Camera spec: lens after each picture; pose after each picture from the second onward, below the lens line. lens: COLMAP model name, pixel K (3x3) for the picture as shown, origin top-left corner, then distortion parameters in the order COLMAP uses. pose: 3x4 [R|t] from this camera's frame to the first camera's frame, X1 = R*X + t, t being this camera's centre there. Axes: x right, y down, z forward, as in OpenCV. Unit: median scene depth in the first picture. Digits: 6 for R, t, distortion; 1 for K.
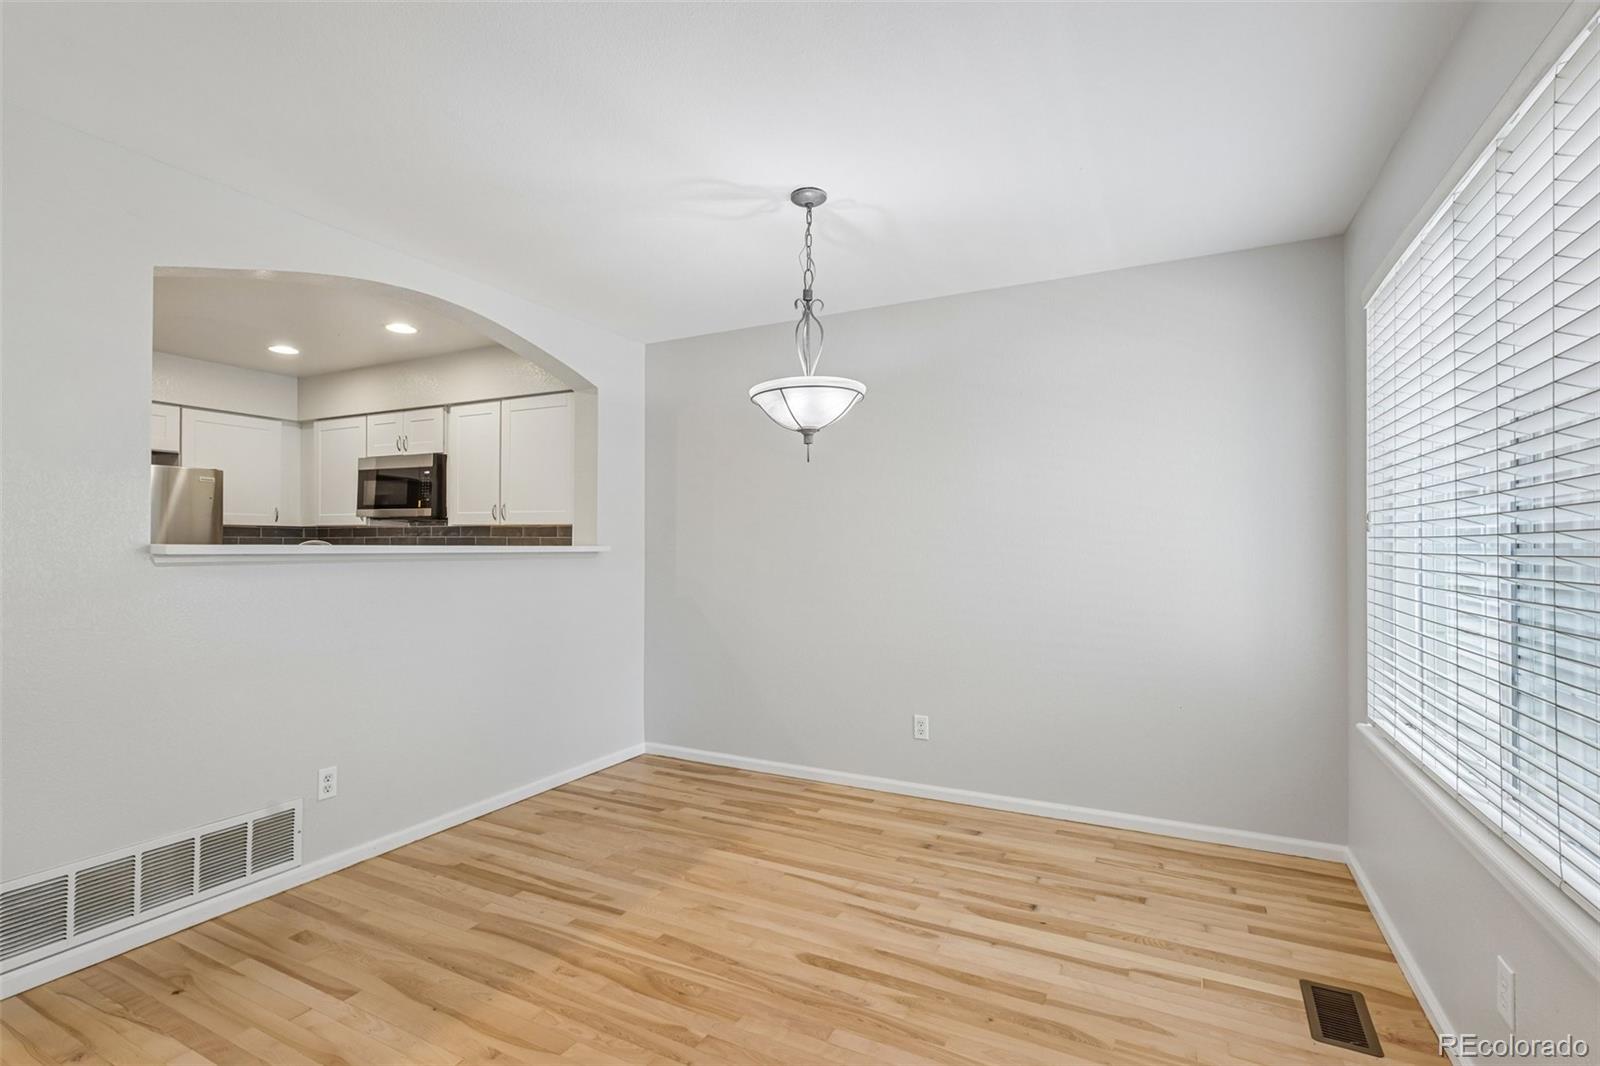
lens RADIAL K [[744.6, 0, 795.1], [0, 744.6, 538.8], [0, 0, 1]] dist [-0.003373, 0.002917]
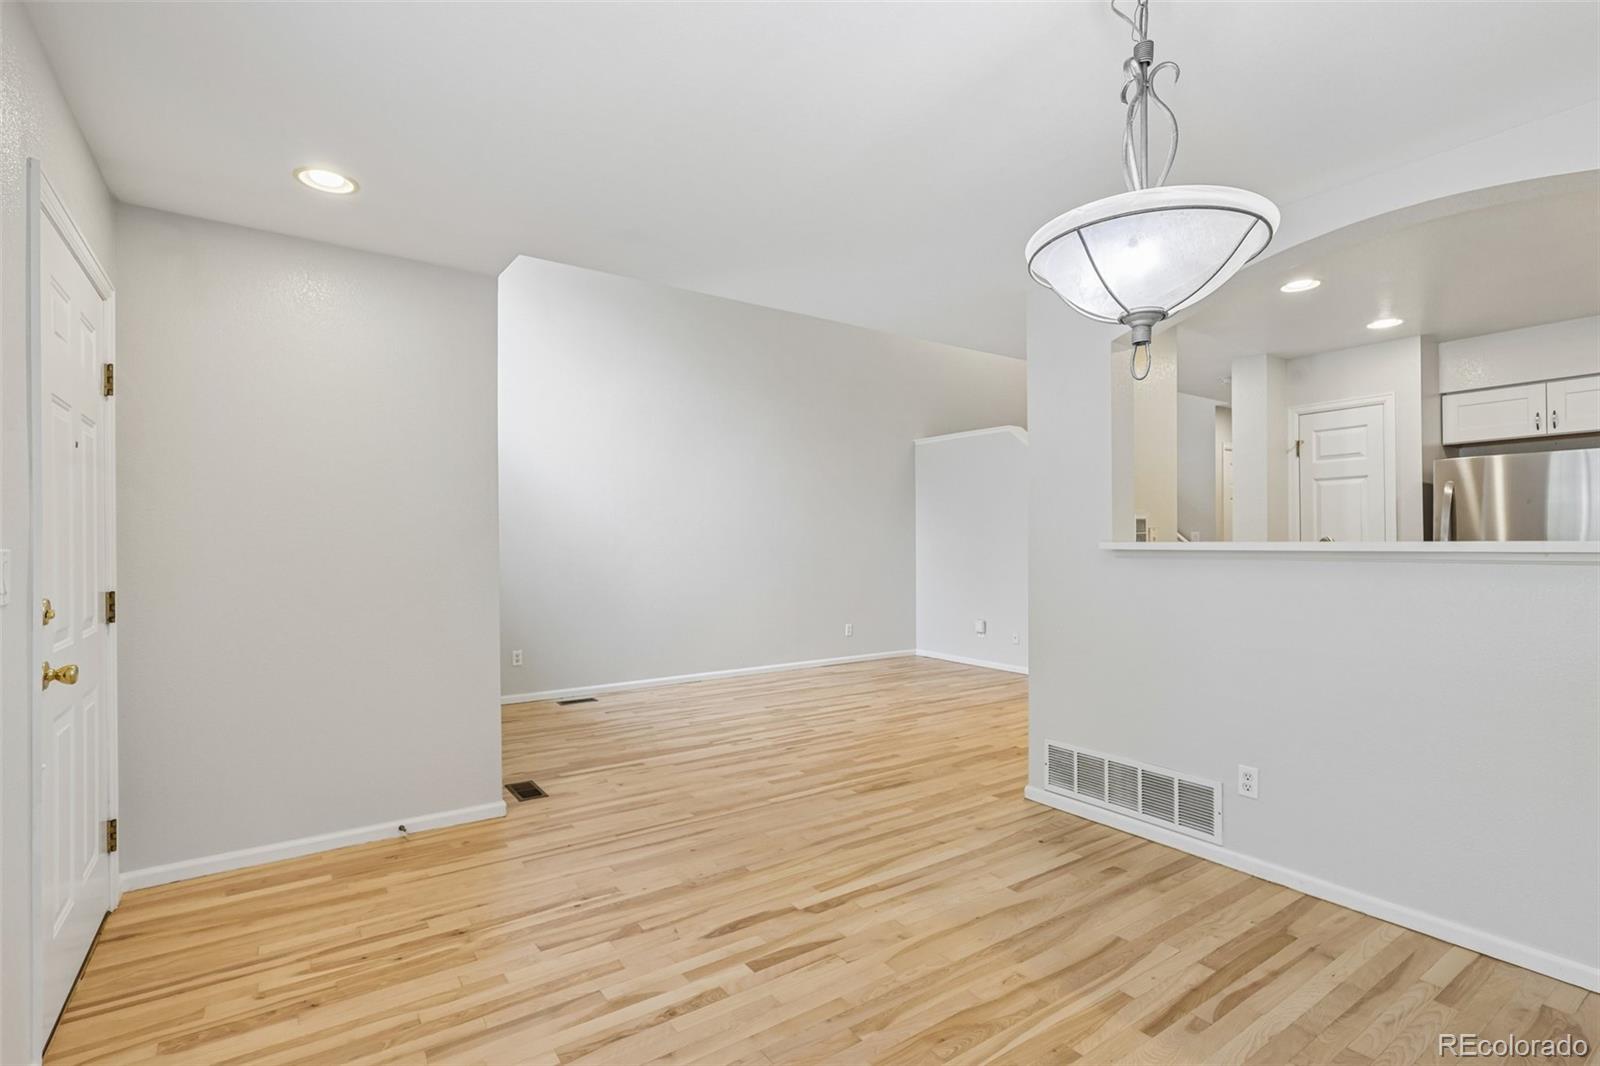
lens RADIAL K [[744.6, 0, 788.2], [0, 744.6, 542.7], [0, 0, 1]] dist [-0.003373, 0.002917]
pose [[-0.473847, -0.000817, -0.880607, 0.579022], [0.012640, 0.999890, -0.007729, 0.010374], [0.880516, -0.014793, -0.473785, 1.009536]]
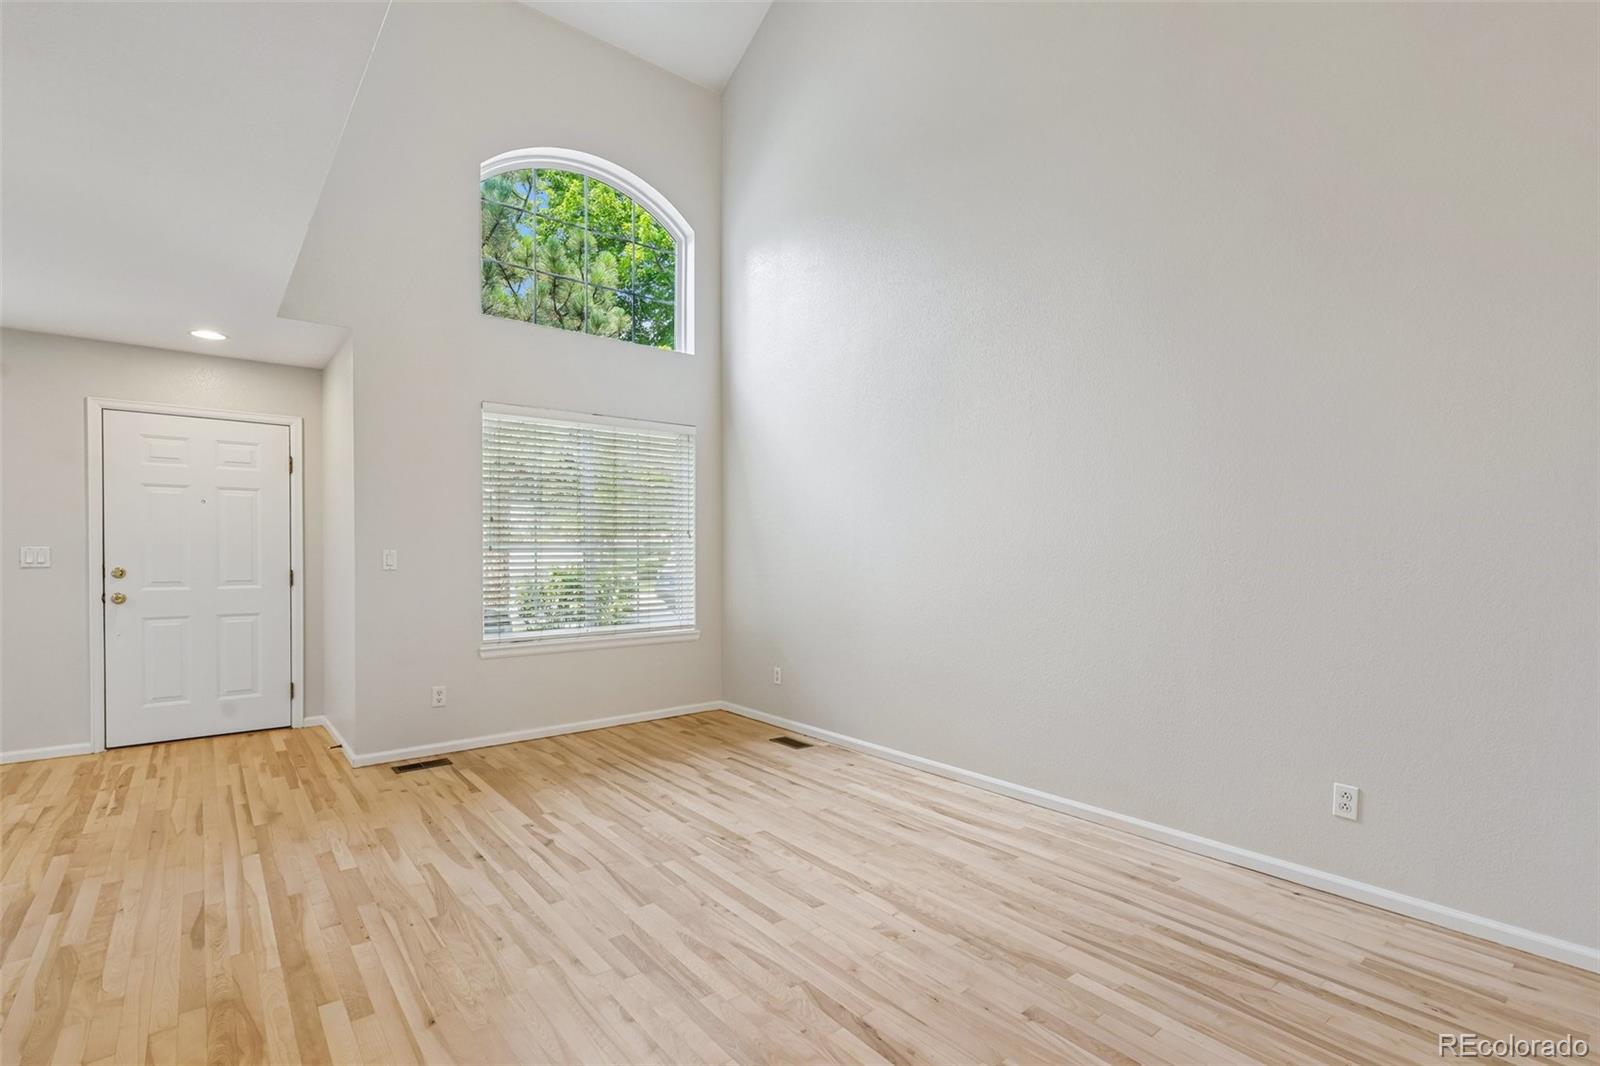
lens RADIAL K [[744.6, 0, 800.4], [0, 744.6, 561.8], [0, 0, 1]] dist [-0.003373, 0.002917]
pose [[-0.919234, -0.009859, 0.393587, -1.850846], [-0.008700, 0.999951, 0.004727, 0.014380], [-0.393614, 0.000921, -0.919275, 1.037440]]
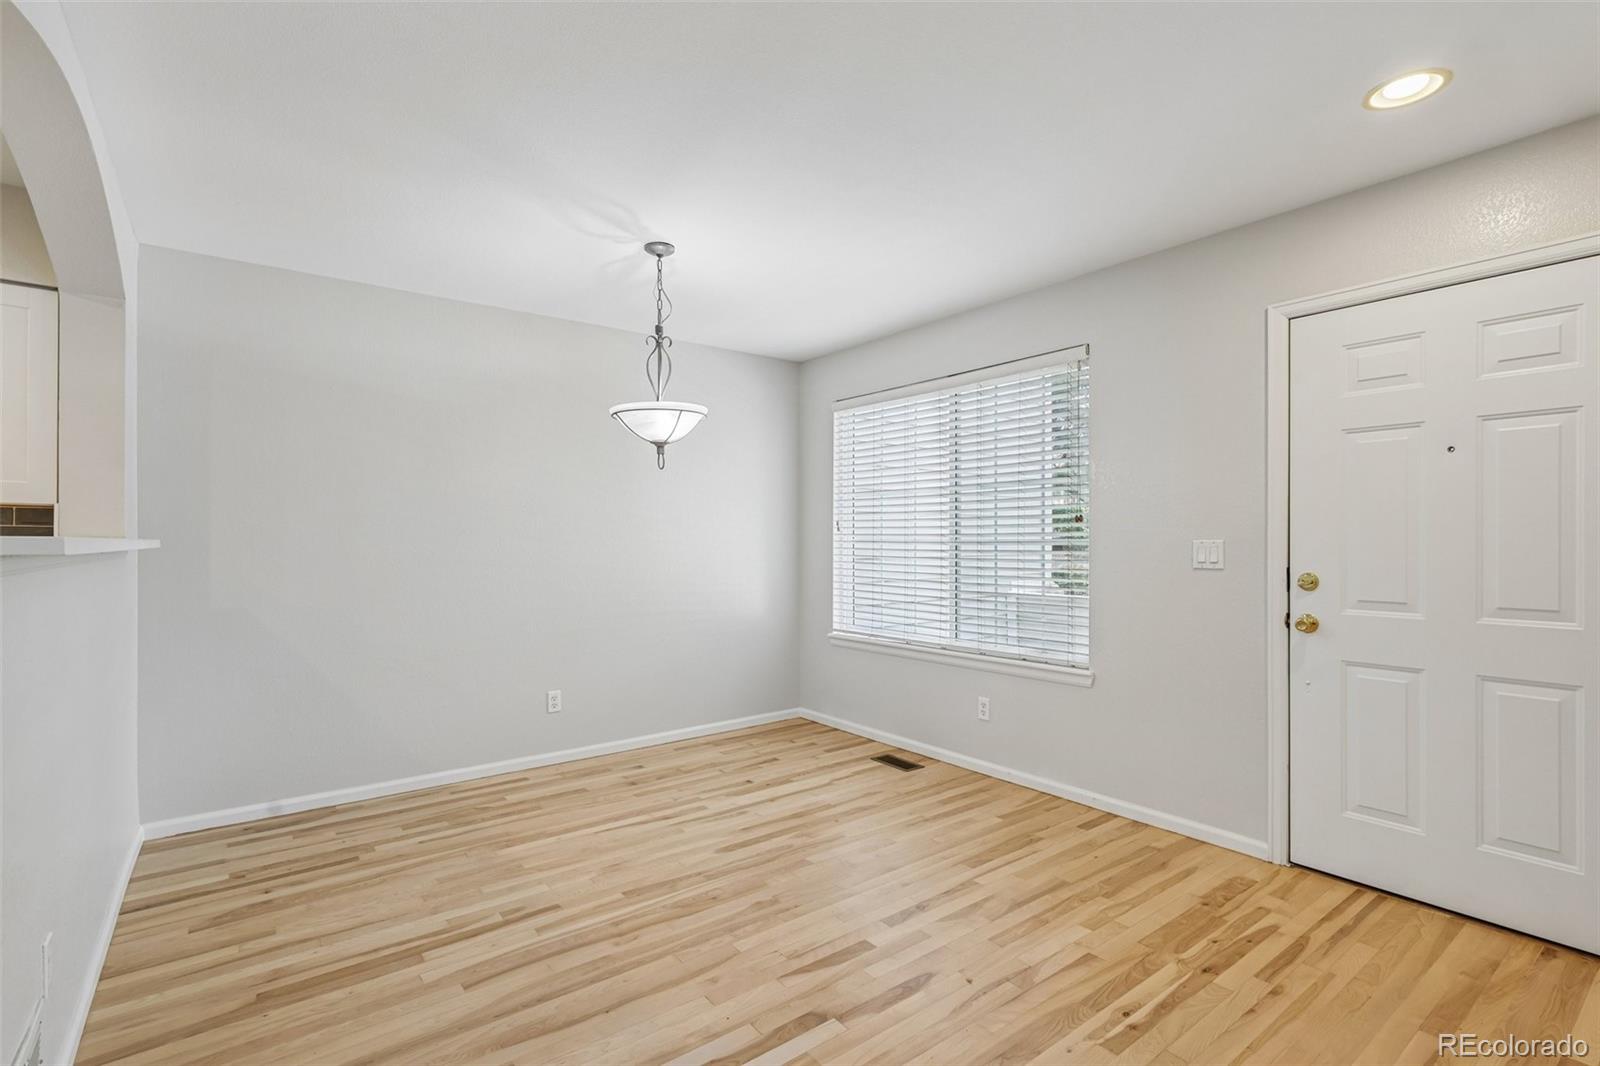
lens RADIAL K [[744.6, 0, 802.5], [0, 744.6, 542.4], [0, 0, 1]] dist [-0.003373, 0.002917]
pose [[0.421046, -0.004780, 0.907027, -0.967004], [-0.007644, 0.999932, 0.008818, 0.002729], [-0.907007, -0.010645, 0.420981, 0.276253]]
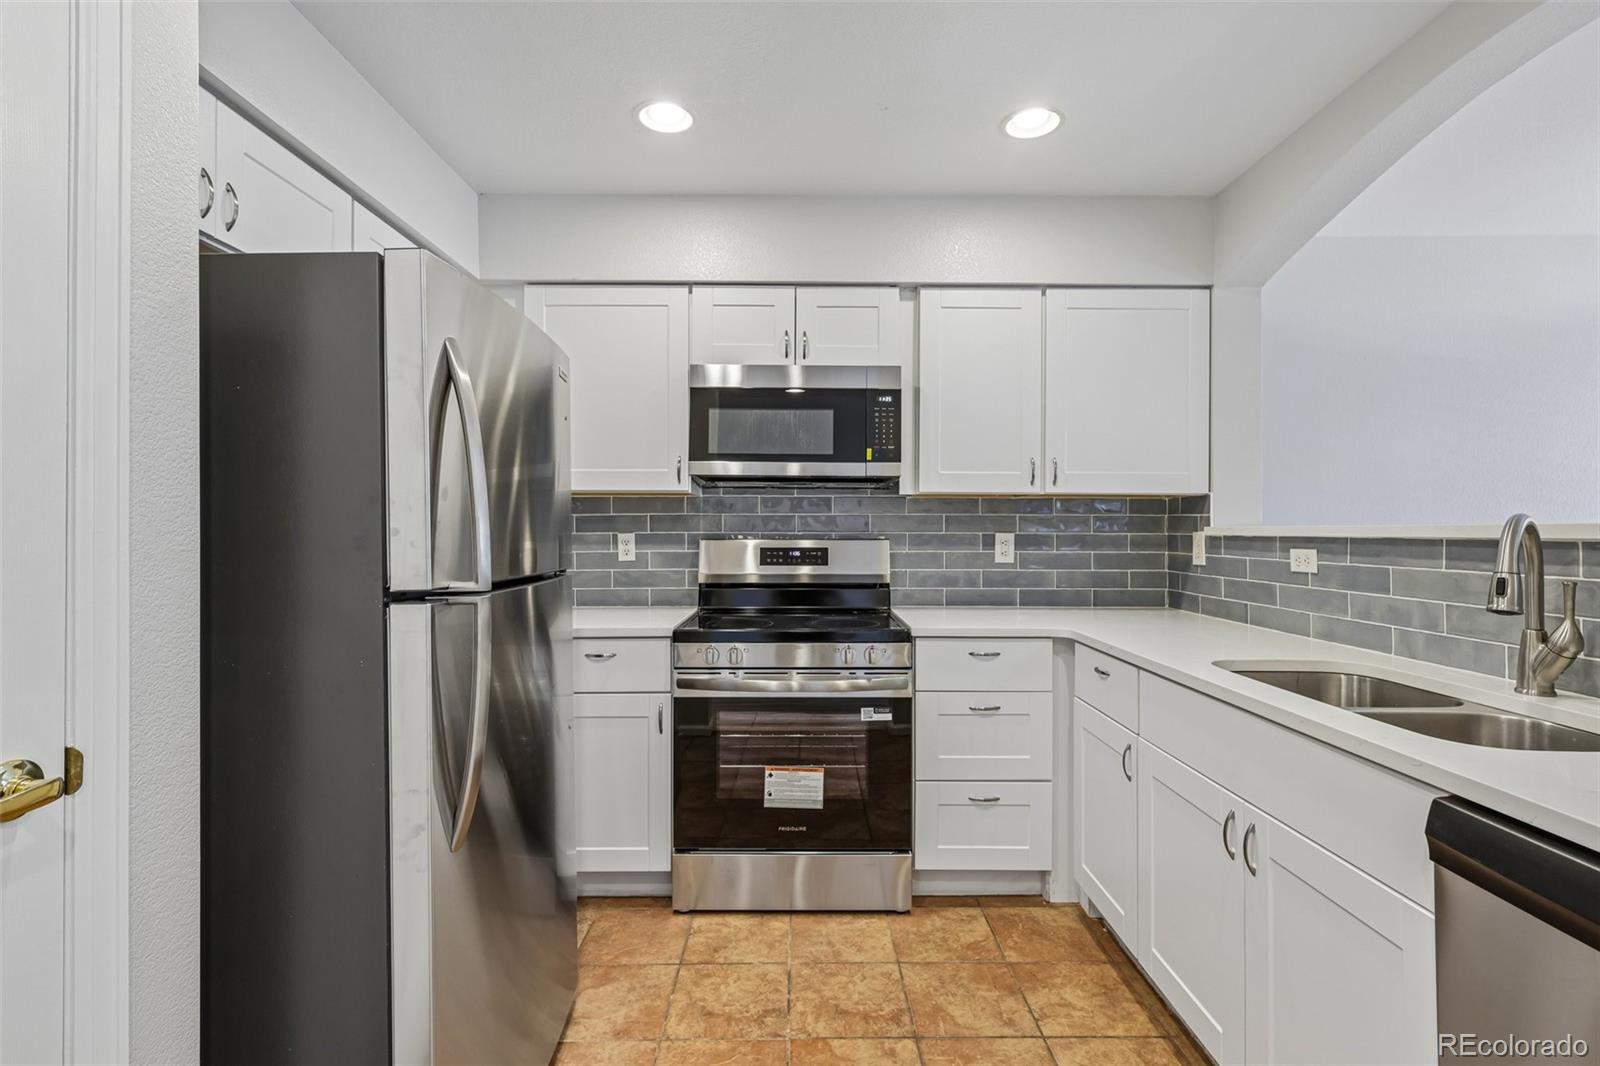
lens RADIAL K [[744.6, 0, 803.9], [0, 744.6, 525.1], [0, 0, 1]] dist [-0.003373, 0.002917]
pose [[0.886405, -0.002586, 0.462903, -1.468701], [0.001071, 0.999993, 0.003536, 0.008454], [-0.462909, -0.002639, 0.886402, 0.953929]]
